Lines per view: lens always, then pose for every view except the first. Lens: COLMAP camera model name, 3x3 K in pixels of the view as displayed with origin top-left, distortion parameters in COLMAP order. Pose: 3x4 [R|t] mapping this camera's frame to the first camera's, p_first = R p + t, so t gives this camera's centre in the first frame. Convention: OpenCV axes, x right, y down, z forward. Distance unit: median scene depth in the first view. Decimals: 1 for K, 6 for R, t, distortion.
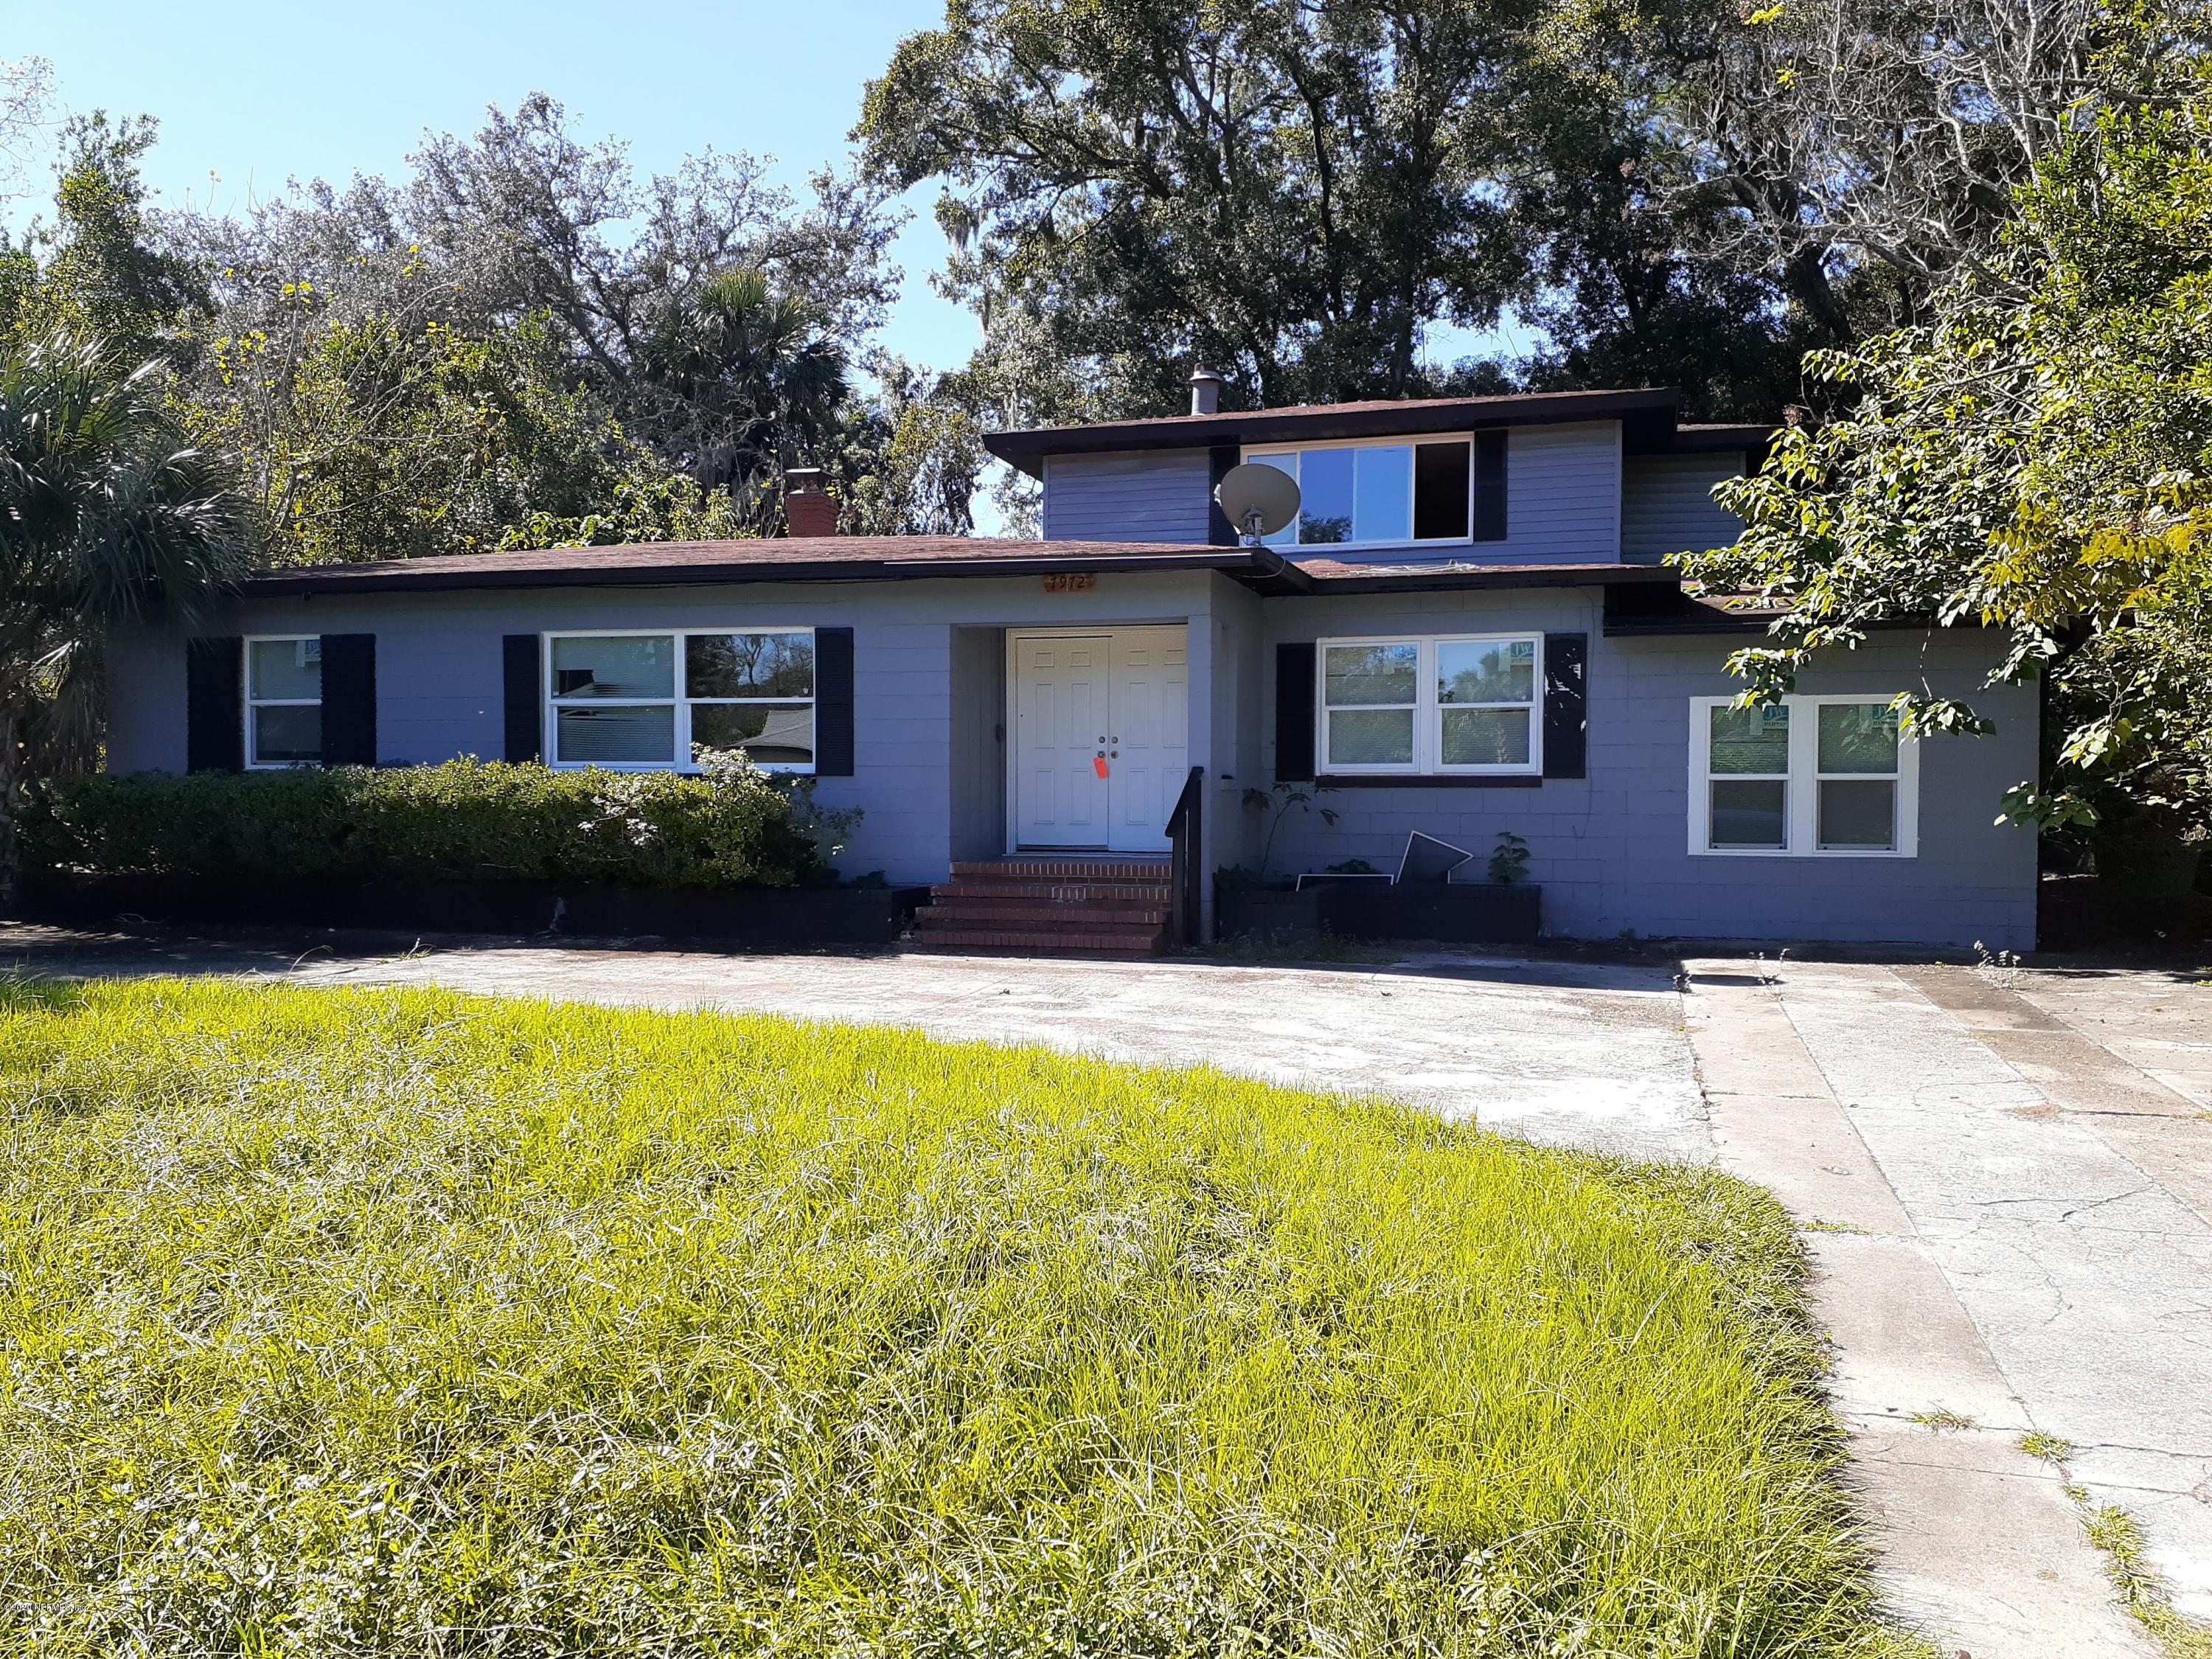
lens RADIAL K [[1810.4, 0, 1106.6], [0, 1810.4, 869.5], [0, 0, 1]] dist [0.017468, -0.007401]
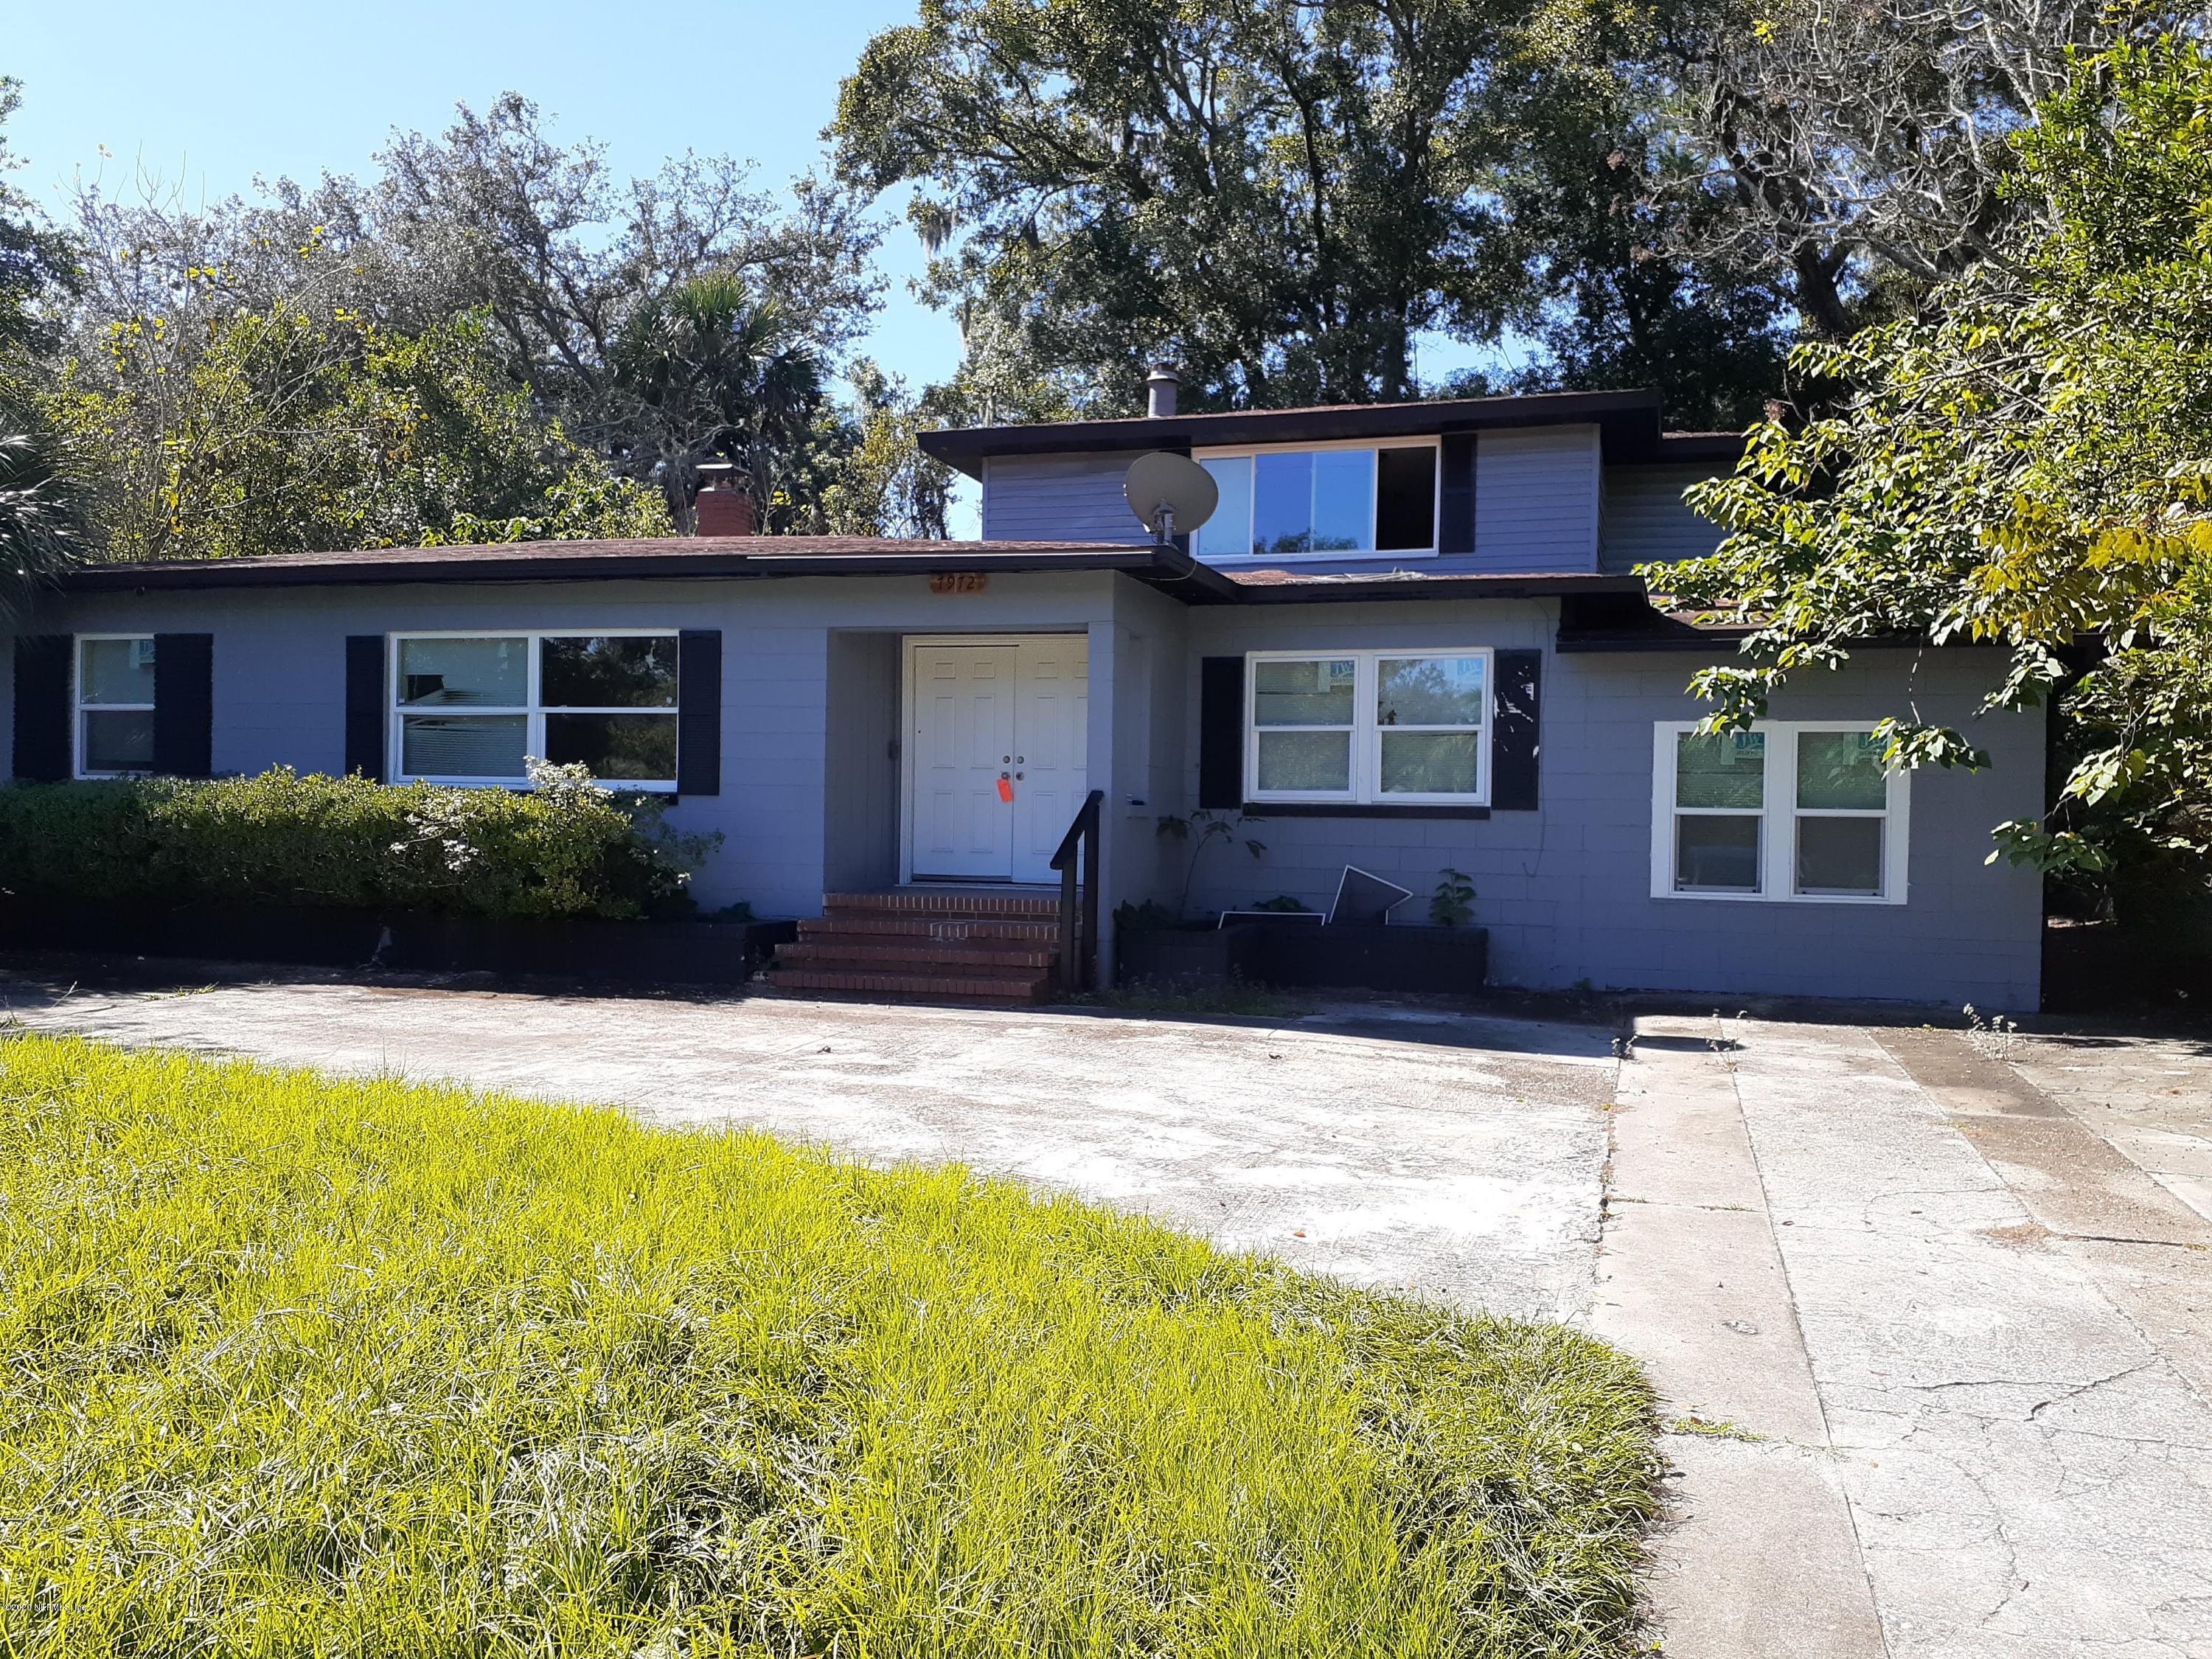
lens RADIAL K [[1797.3, 0, 1105.0], [0, 1797.3, 867.2], [0, 0, 1]] dist [0.014965, -0.011463]
pose [[0.999753, 0.015000, -0.016421, 0.062283], [-0.015238, 0.999779, -0.014456, -0.005721], [0.016200, 0.014703, 0.999761, 0.101469]]
